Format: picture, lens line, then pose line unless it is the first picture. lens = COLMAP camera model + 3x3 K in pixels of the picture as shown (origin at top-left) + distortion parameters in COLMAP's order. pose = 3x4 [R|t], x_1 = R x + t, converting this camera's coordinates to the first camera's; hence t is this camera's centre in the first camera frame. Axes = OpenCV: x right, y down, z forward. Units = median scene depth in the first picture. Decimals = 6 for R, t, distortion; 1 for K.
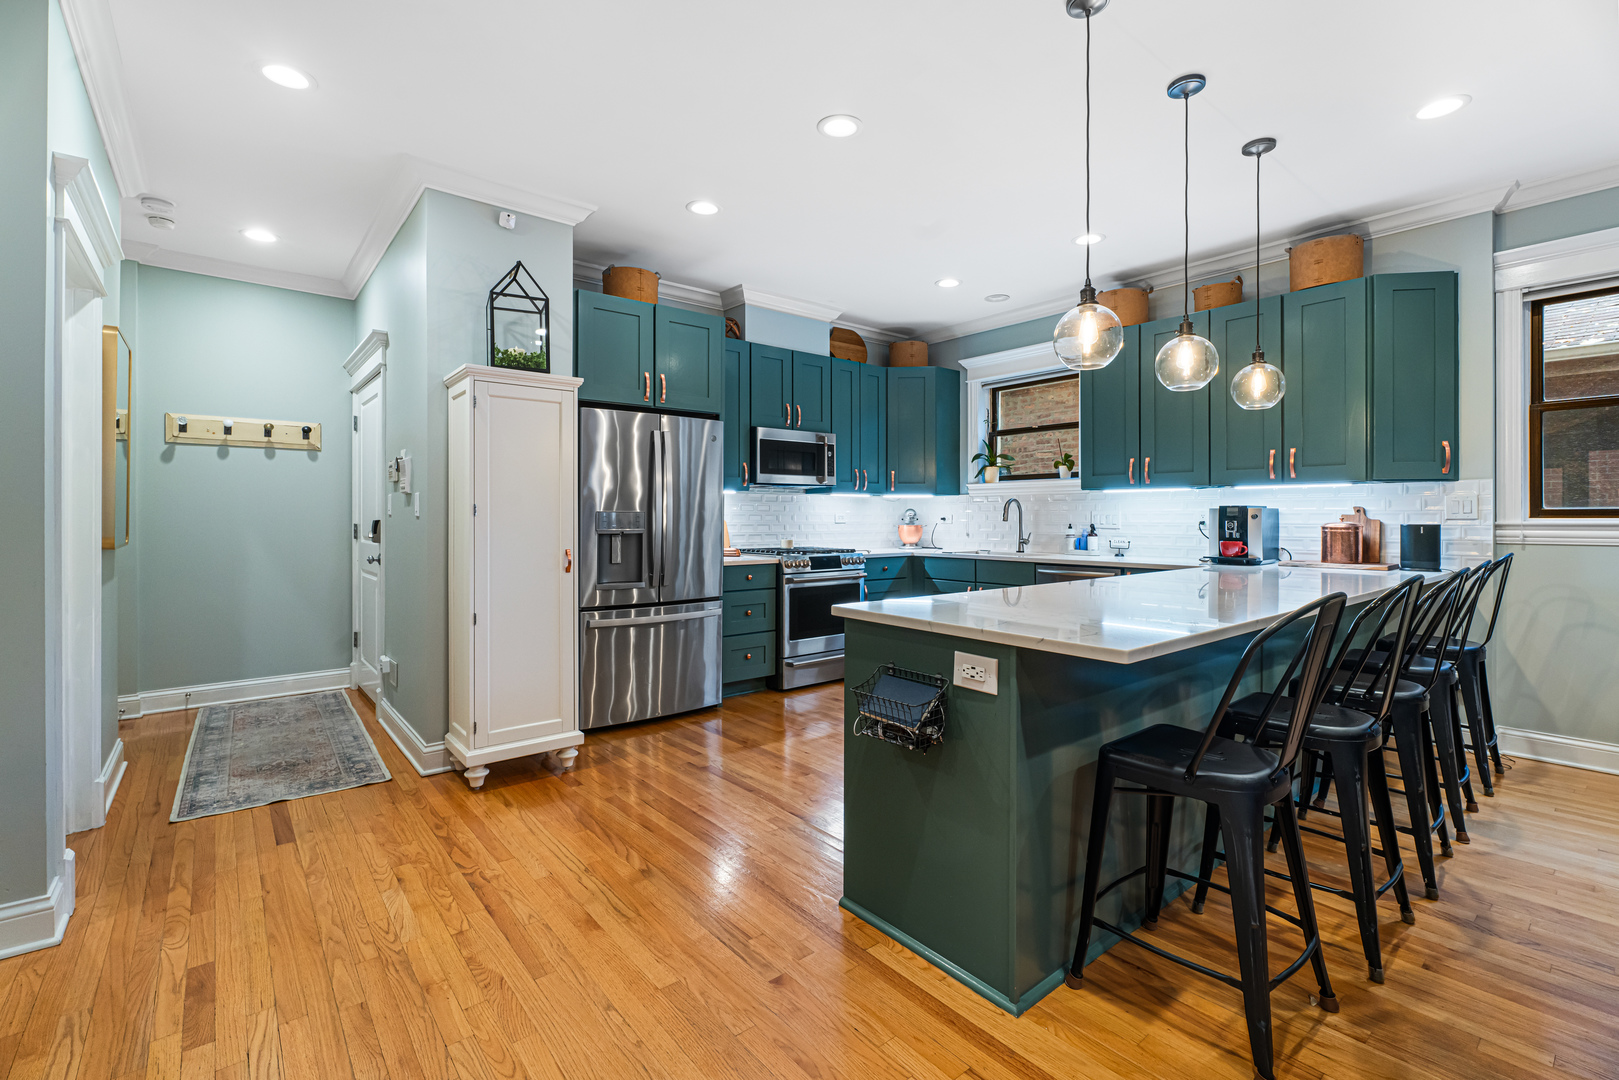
lens RADIAL K [[726.0, 0, 812.3], [0, 726.0, 519.2], [0, 0, 1]] dist [-0.002532, -0.000174]
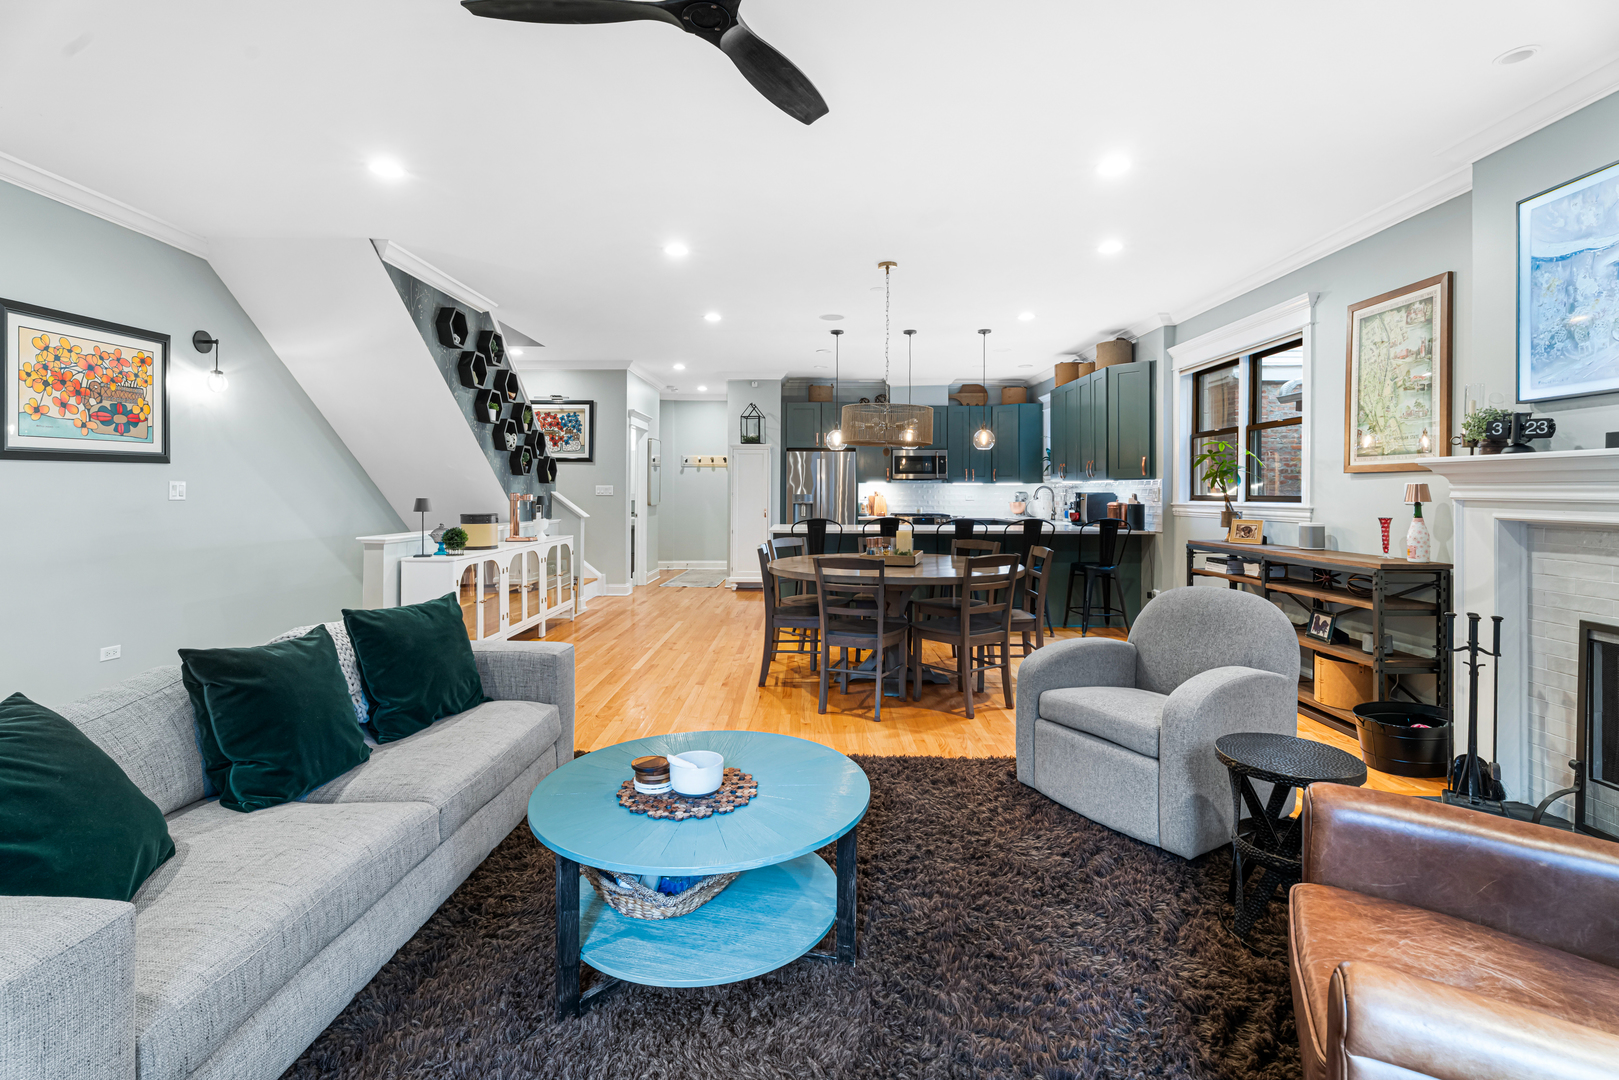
lens RADIAL K [[729.3, 0, 806.9], [0, 729.3, 501.9], [0, 0, 1]] dist [-0.000068, 0.000041]
pose [[0.769719, 0.012558, -0.638259, 1.317599], [-0.006397, 0.999908, 0.011959, -0.013778], [0.638350, -0.005122, 0.769729, -0.858553]]
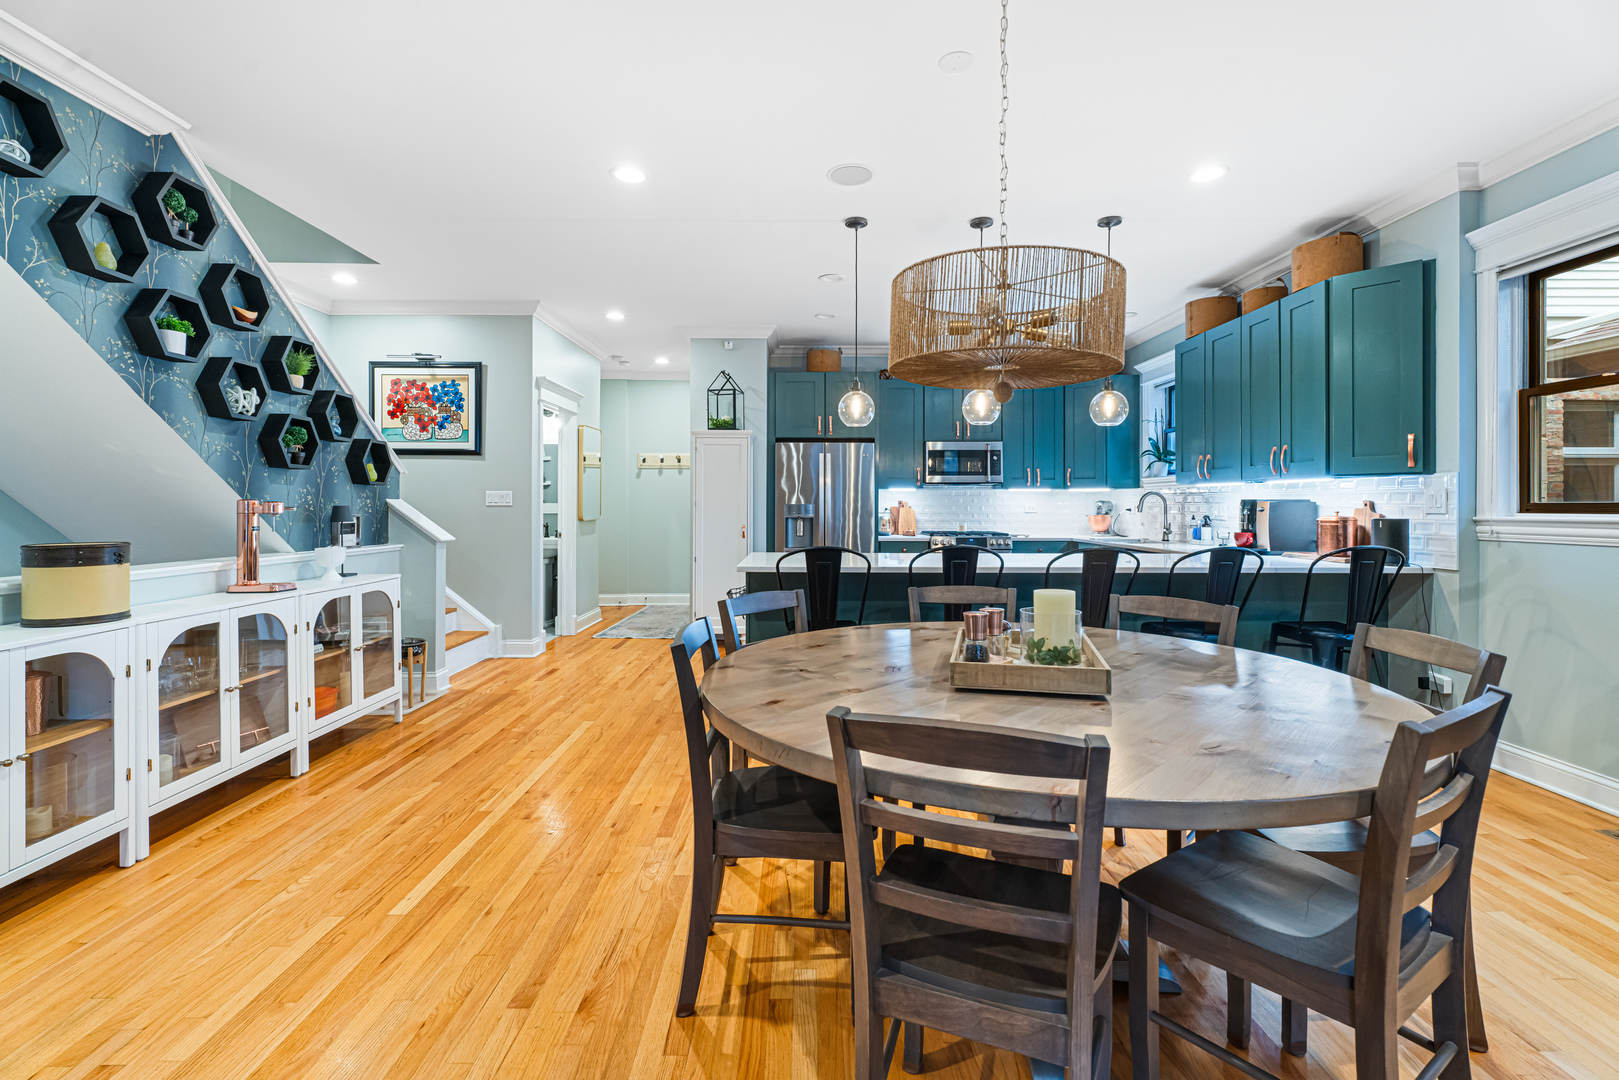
lens RADIAL K [[729.3, 0, 806.9], [0, 729.3, 501.9], [0, 0, 1]] dist [-0.000068, 0.000041]
pose [[0.771564, -0.000188, -0.636151, 0.831398], [-0.004458, 0.999974, -0.005702, -0.005742], [0.636136, 0.007236, 0.771543, -0.273180]]
